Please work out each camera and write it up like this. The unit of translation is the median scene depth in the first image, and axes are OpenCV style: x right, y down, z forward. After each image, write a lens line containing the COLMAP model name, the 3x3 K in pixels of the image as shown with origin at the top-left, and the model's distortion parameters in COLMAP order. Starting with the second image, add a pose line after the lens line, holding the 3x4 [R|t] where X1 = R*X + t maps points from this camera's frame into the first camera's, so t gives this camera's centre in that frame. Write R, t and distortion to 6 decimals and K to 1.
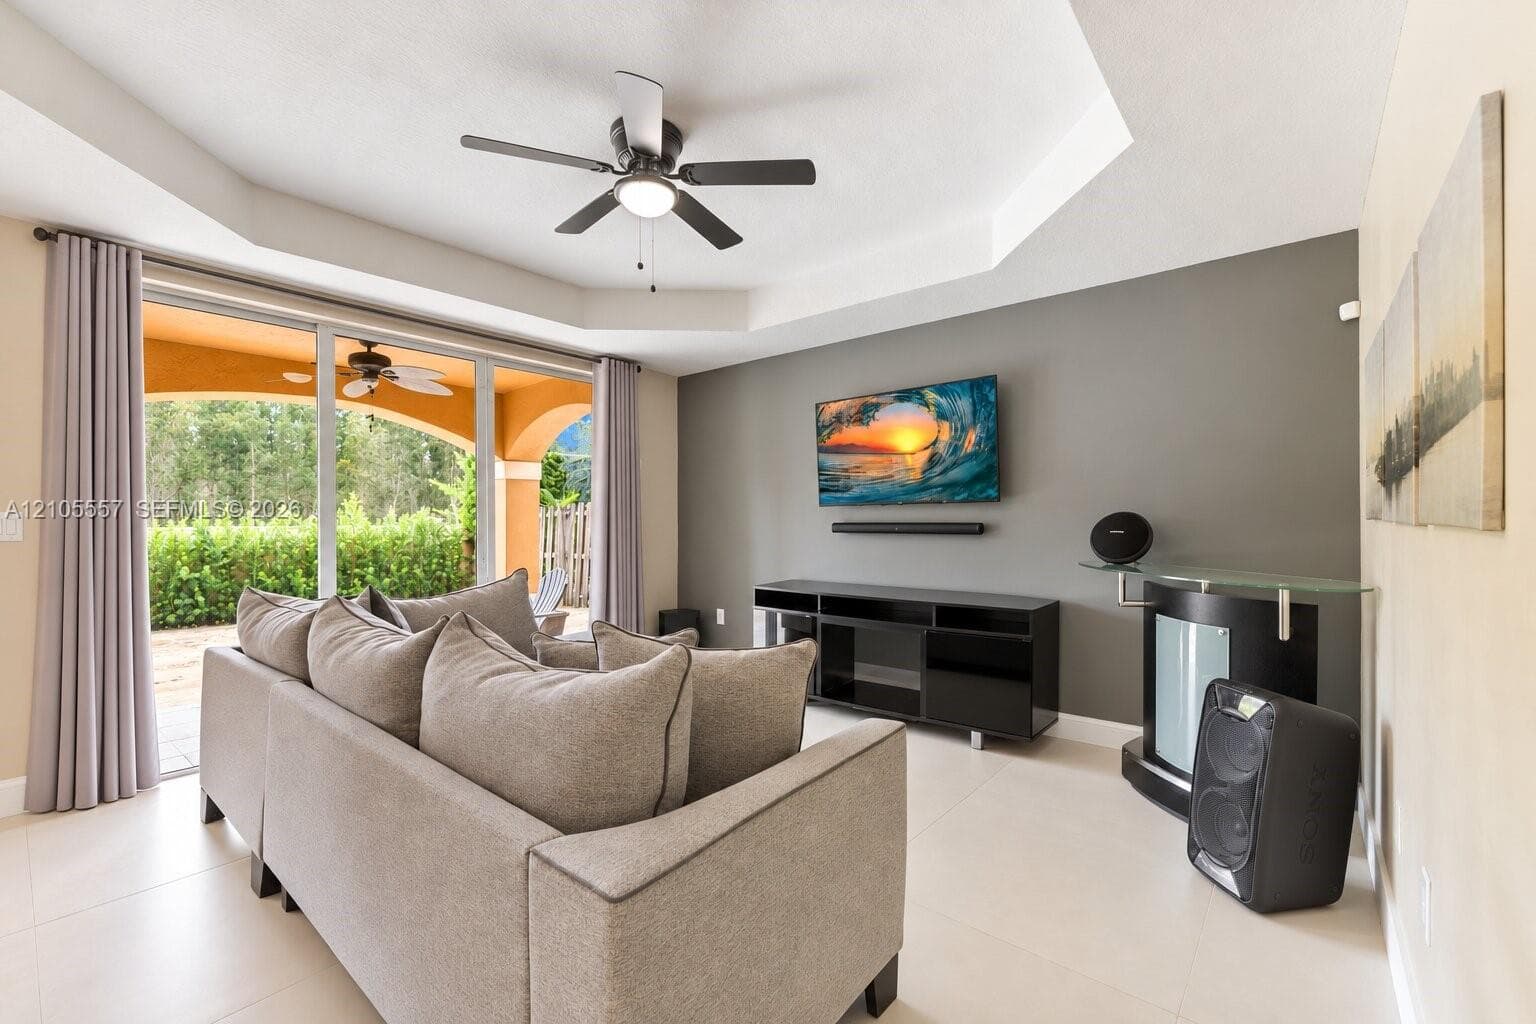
lens RADIAL K [[643.9, 0, 753.5], [0, 643.9, 521.0], [0, 0, 1]] dist [0.001693, 0.000898]
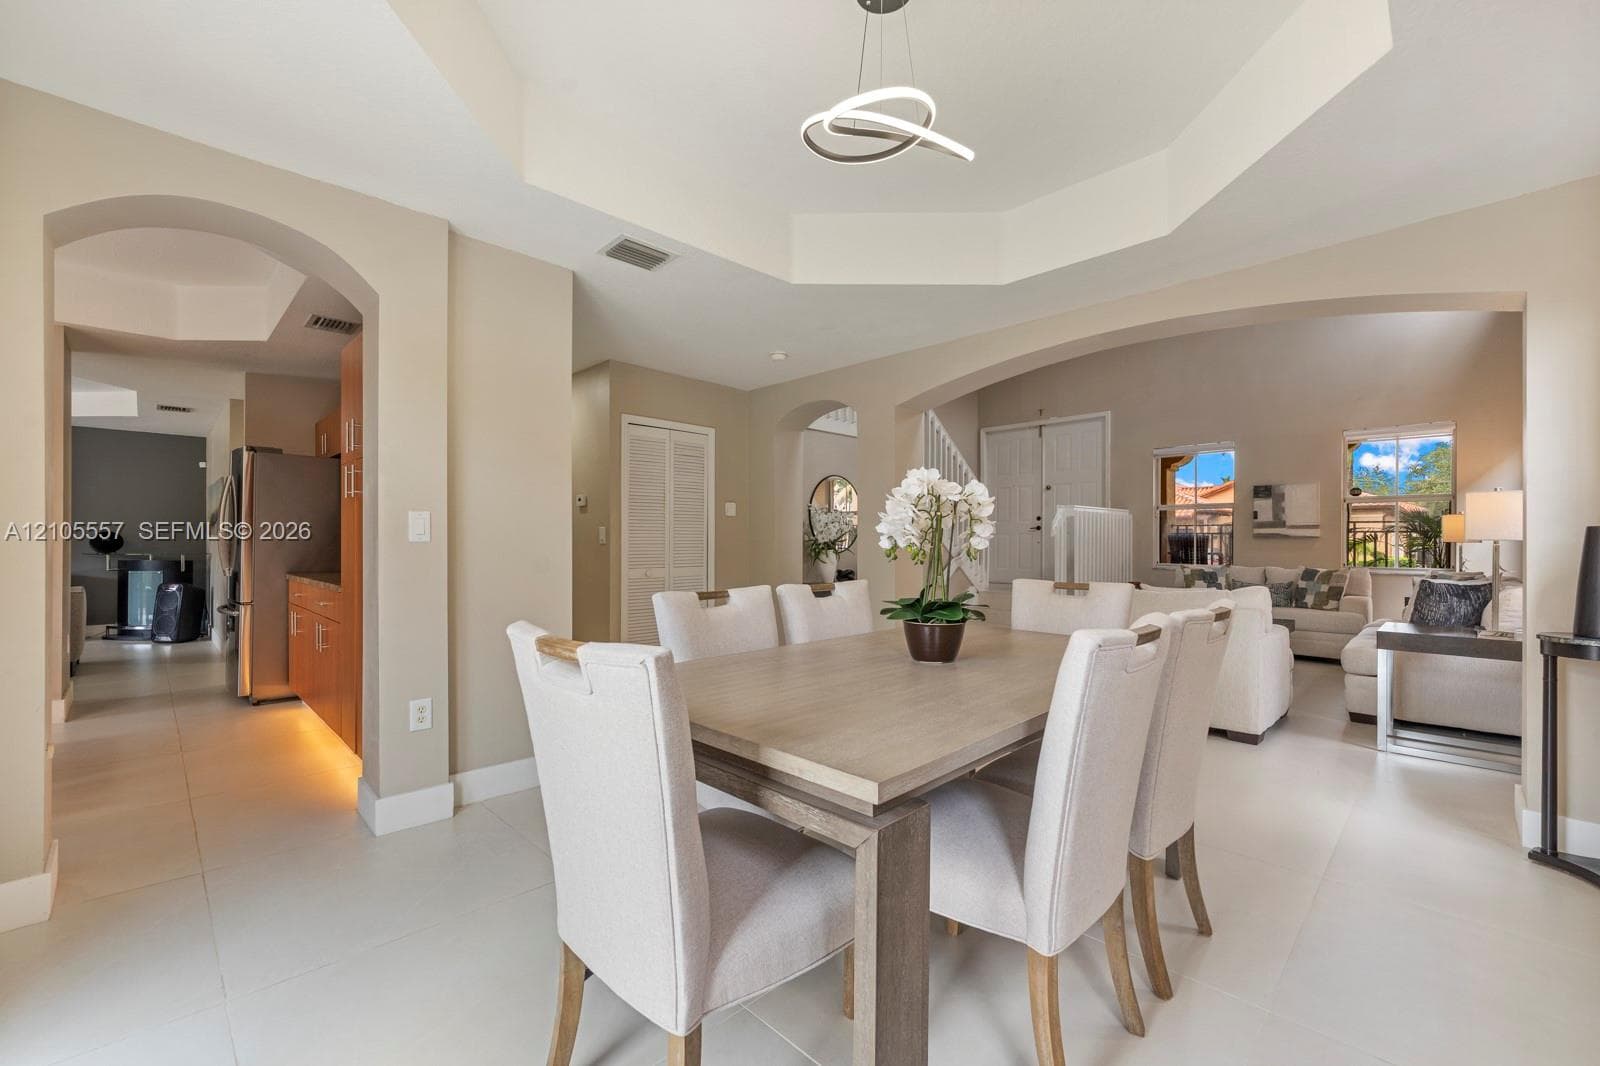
lens RADIAL K [[670.7, 0, 808.0], [0, 670.7, 545.4], [0, 0, 1]] dist [0.001693, 0.000898]
pose [[0.091606, 0.007588, 0.995766, -1.585230], [0.002054, 0.999967, -0.007809, 0.061998], [-0.995793, 0.002760, 0.091588, -1.714739]]
